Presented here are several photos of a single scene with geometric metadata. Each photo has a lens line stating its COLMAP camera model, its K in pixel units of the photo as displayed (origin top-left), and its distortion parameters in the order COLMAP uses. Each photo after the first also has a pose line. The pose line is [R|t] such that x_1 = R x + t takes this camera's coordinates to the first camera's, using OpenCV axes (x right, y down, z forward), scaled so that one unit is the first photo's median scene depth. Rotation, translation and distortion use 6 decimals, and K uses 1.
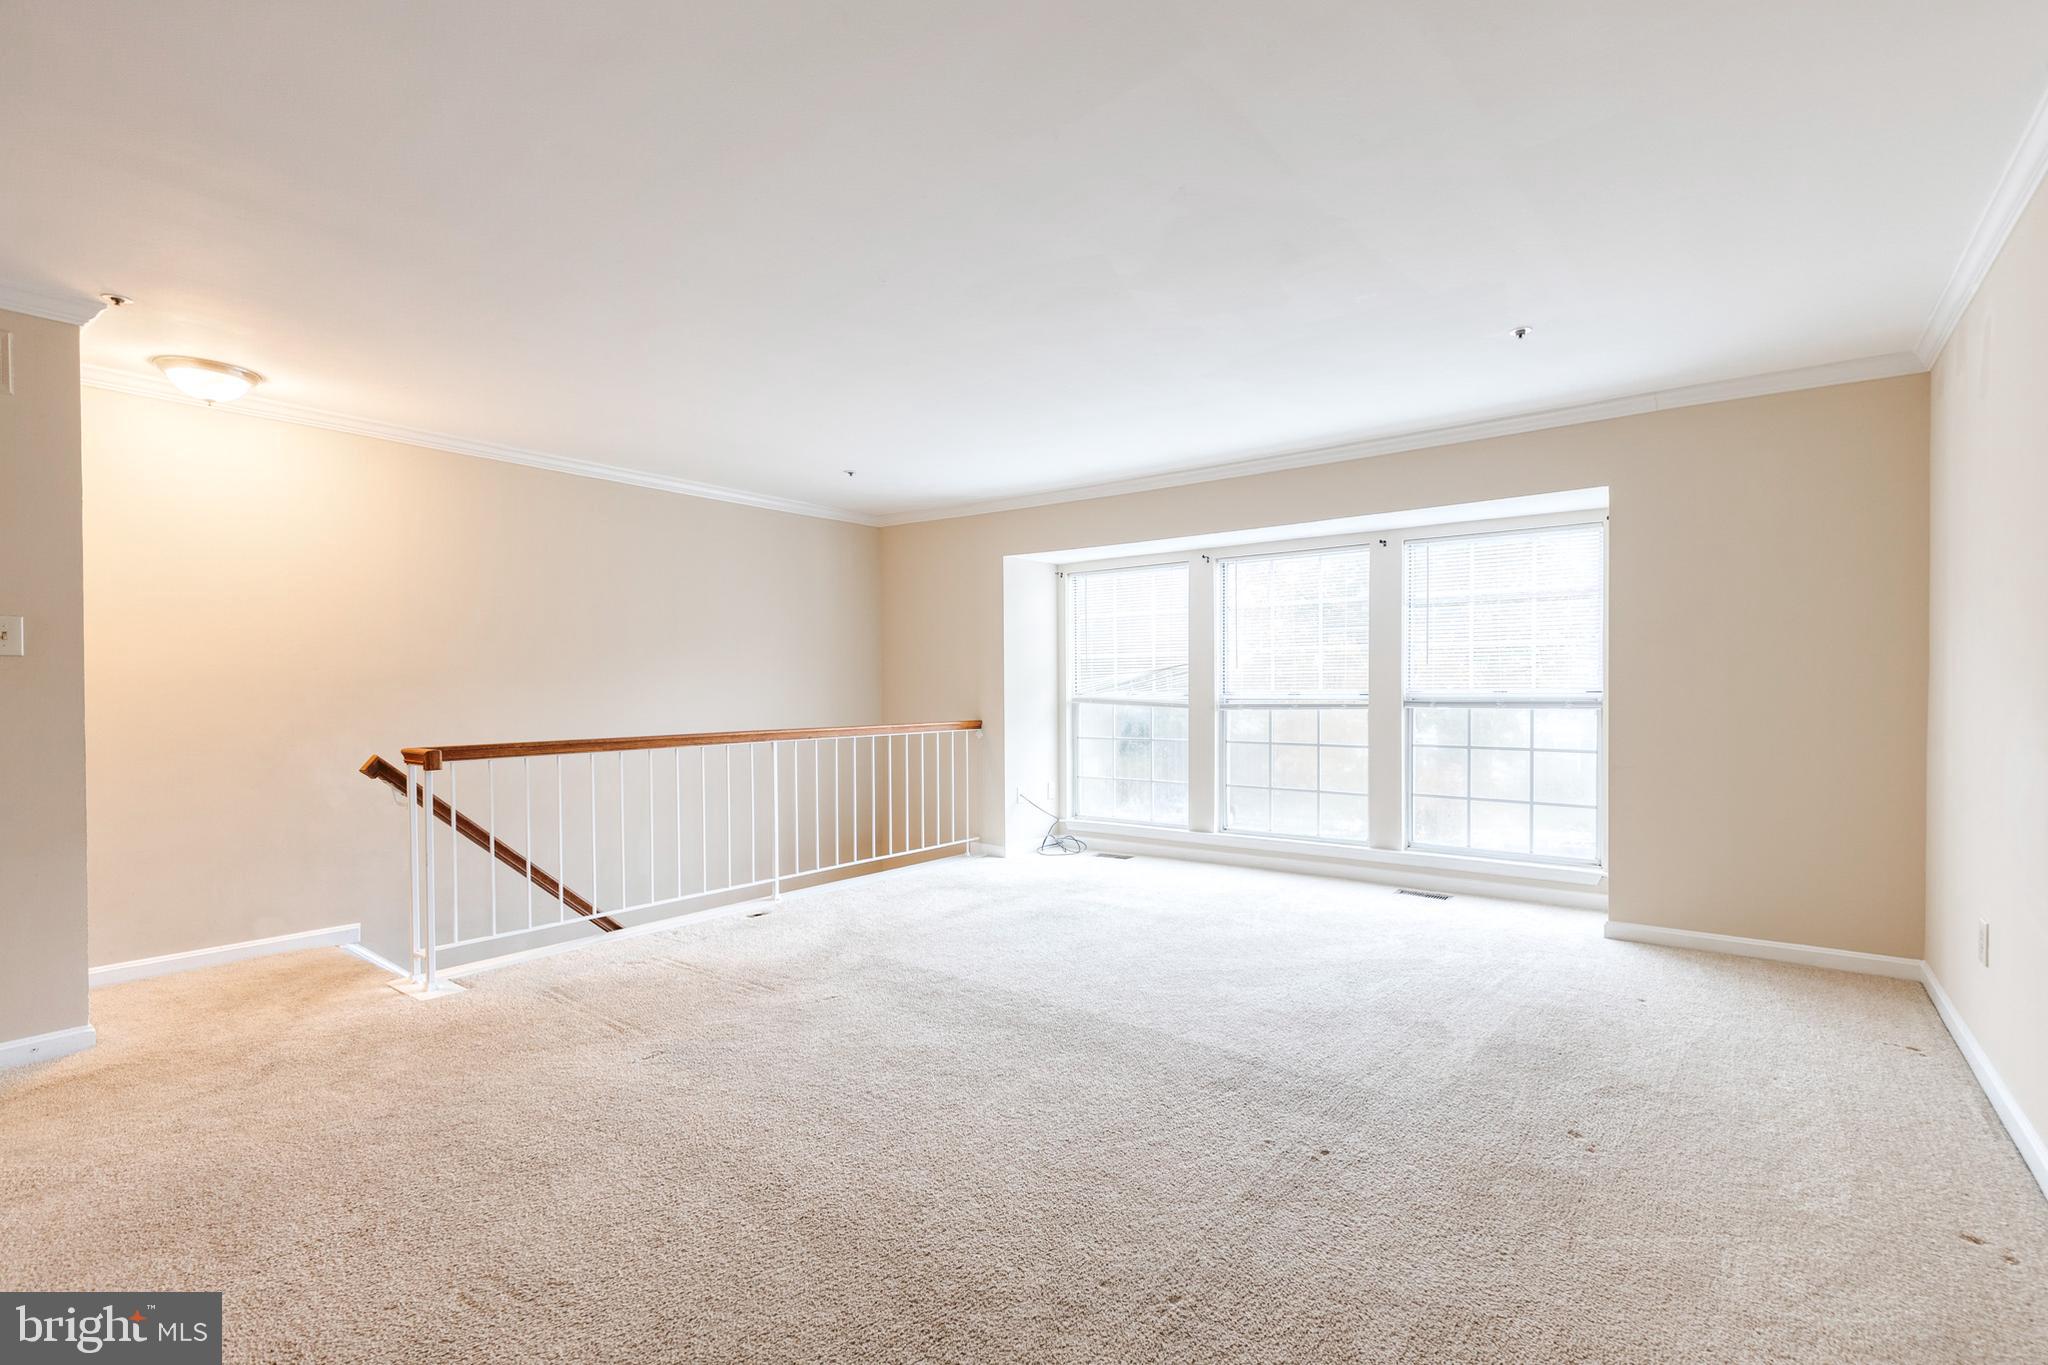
lens RADIAL K [[942.1, 0, 1052.5], [0, 942.1, 676.2], [0, 0, 1]] dist [0.012823, -0.000661]
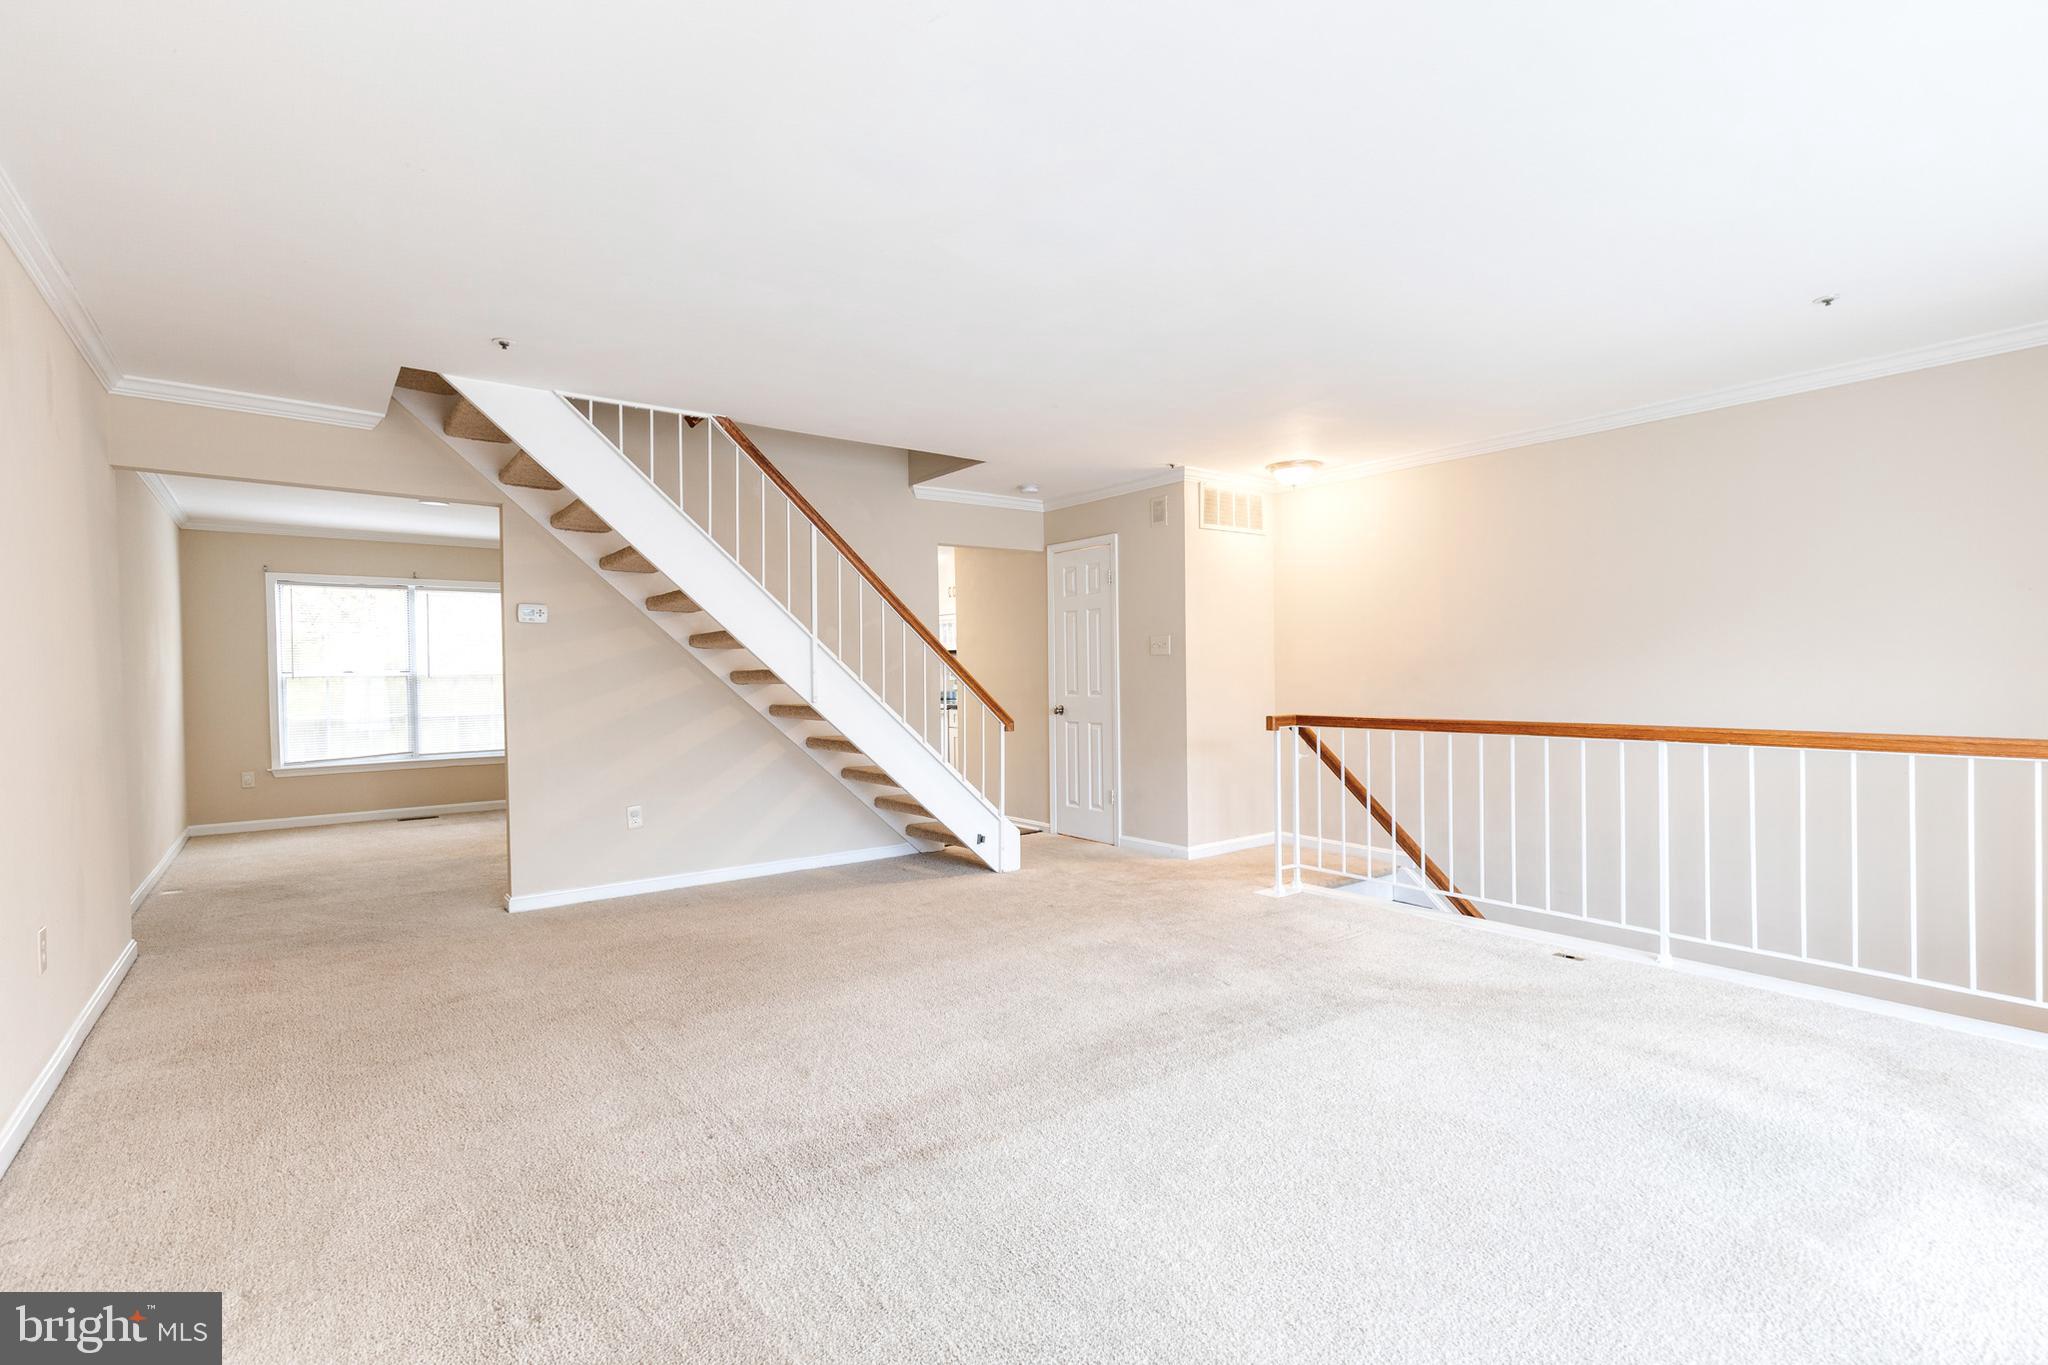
lens RADIAL K [[942.1, 0, 1052.5], [0, 942.1, 676.2], [0, 0, 1]] dist [0.012823, -0.000661]
pose [[-0.255256, 0.013241, -0.966783, 0.504036], [0.022614, 0.999714, 0.007721, 0.000362], [0.966609, -0.019892, -0.255482, 0.698738]]
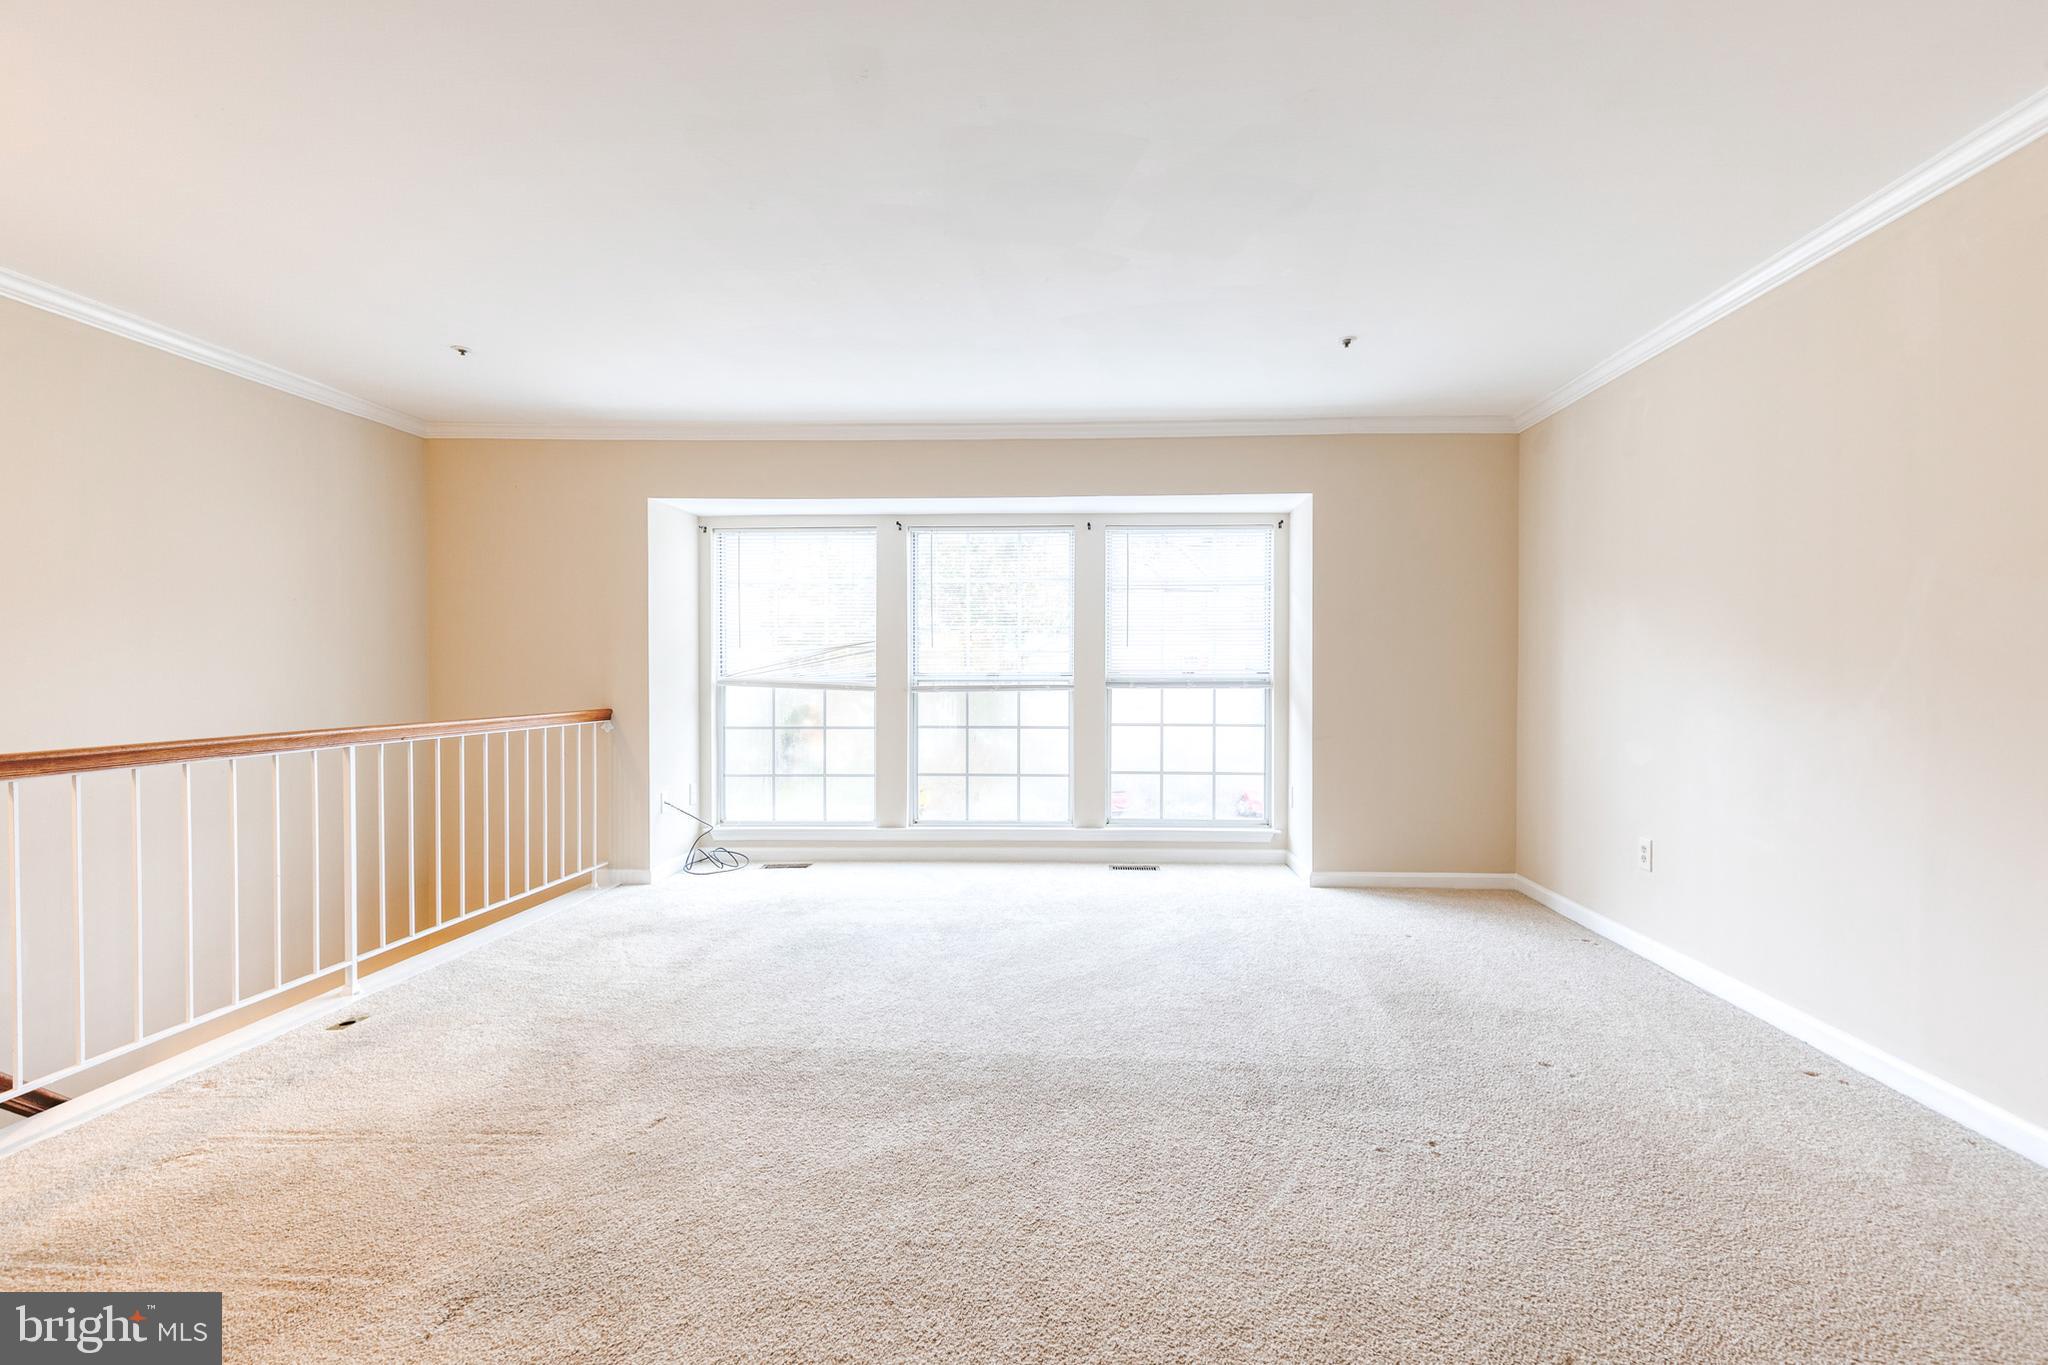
lens RADIAL K [[942.1, 0, 1052.5], [0, 942.1, 676.2], [0, 0, 1]] dist [0.012823, -0.000661]
pose [[0.821224, 0.000053, 0.570606, -0.251813], [-0.010407, 0.999835, 0.014885, 0.005152], [-0.570511, -0.018162, 0.821089, 0.185571]]
